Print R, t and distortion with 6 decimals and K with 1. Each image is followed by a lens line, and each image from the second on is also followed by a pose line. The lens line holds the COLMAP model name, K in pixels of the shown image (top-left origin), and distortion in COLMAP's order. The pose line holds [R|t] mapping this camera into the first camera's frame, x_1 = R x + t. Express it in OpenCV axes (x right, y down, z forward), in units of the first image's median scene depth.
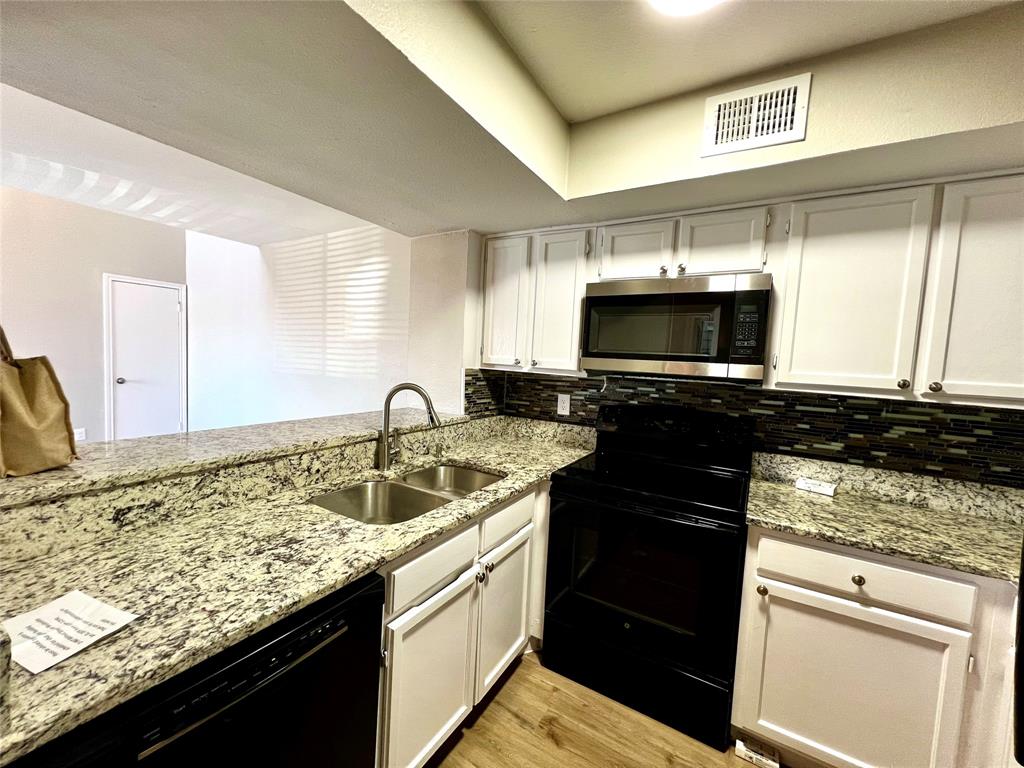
lens RADIAL K [[408.2, 0, 513.8], [0, 408.2, 383.7], [0, 0, 1]] dist [-0.001368, 0.000109]
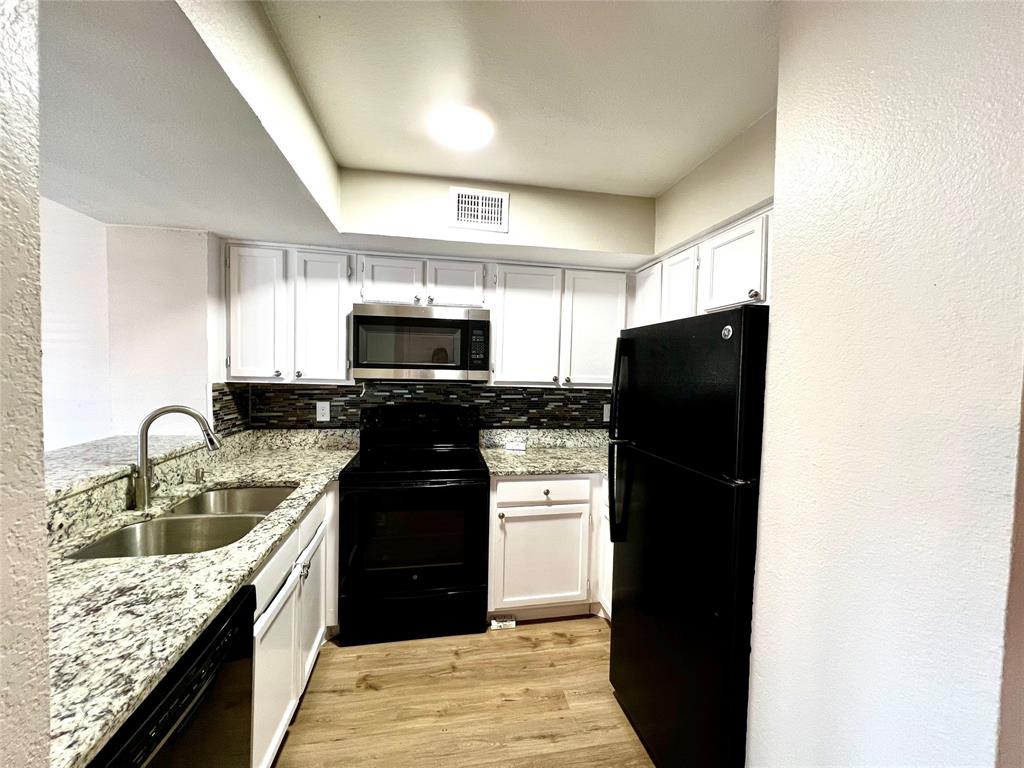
lens RADIAL K [[408.2, 0, 513.8], [0, 408.2, 383.7], [0, 0, 1]] dist [-0.001368, 0.000109]
pose [[0.746419, -0.062168, 0.662566, -0.296215], [0.056751, 0.997946, 0.029704, -0.034301], [-0.663052, 0.015430, 0.748415, -0.172498]]
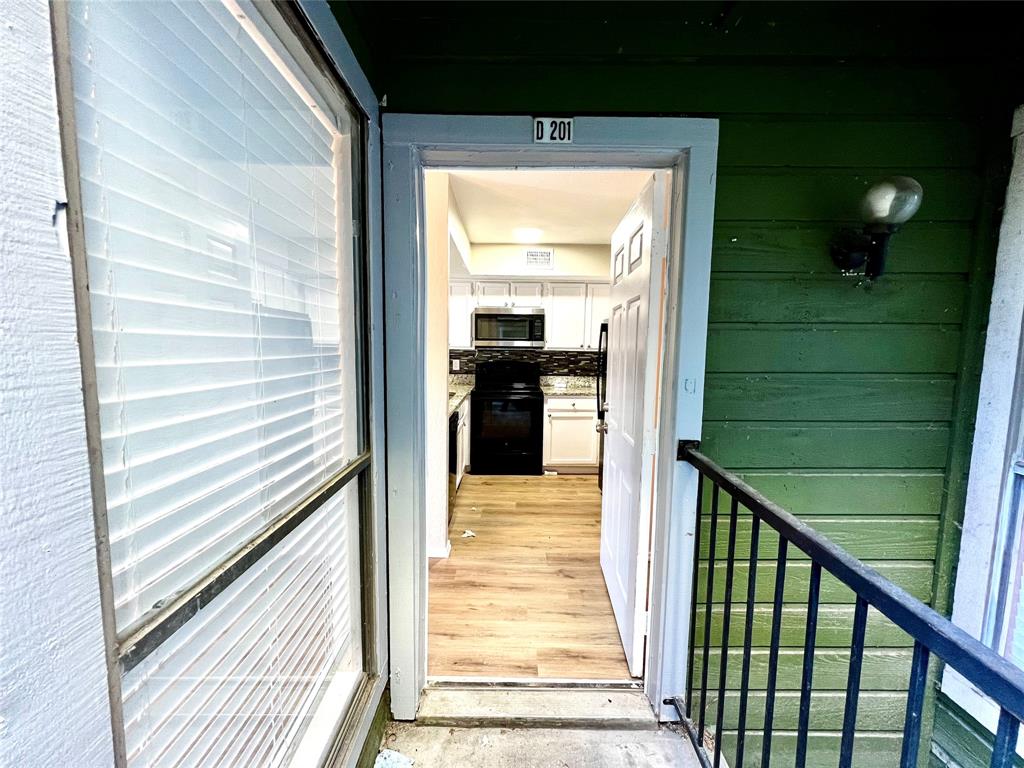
lens RADIAL K [[408.2, 0, 513.8], [0, 408.2, 383.7], [0, 0, 1]] dist [-0.001368, 0.000109]
pose [[0.852205, -0.088686, 0.515636, -0.962673], [0.063801, 0.995789, 0.065824, 0.043544], [-0.519303, -0.023198, 0.854275, -1.202986]]
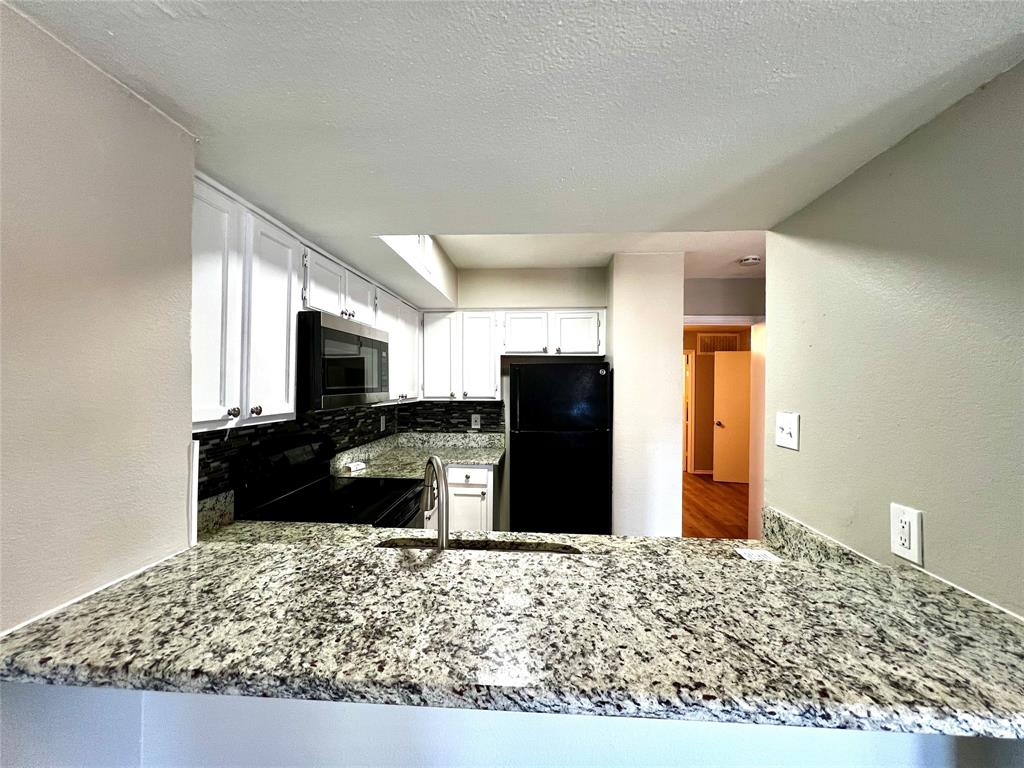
lens RADIAL K [[408.2, 0, 513.8], [0, 408.2, 383.7], [0, 0, 1]] dist [-0.001368, 0.000109]
pose [[-0.461106, -0.058896, 0.885388, -0.914035], [0.026066, 0.996465, 0.079860, -0.173206], [-0.886962, 0.059902, -0.457941, 1.201434]]
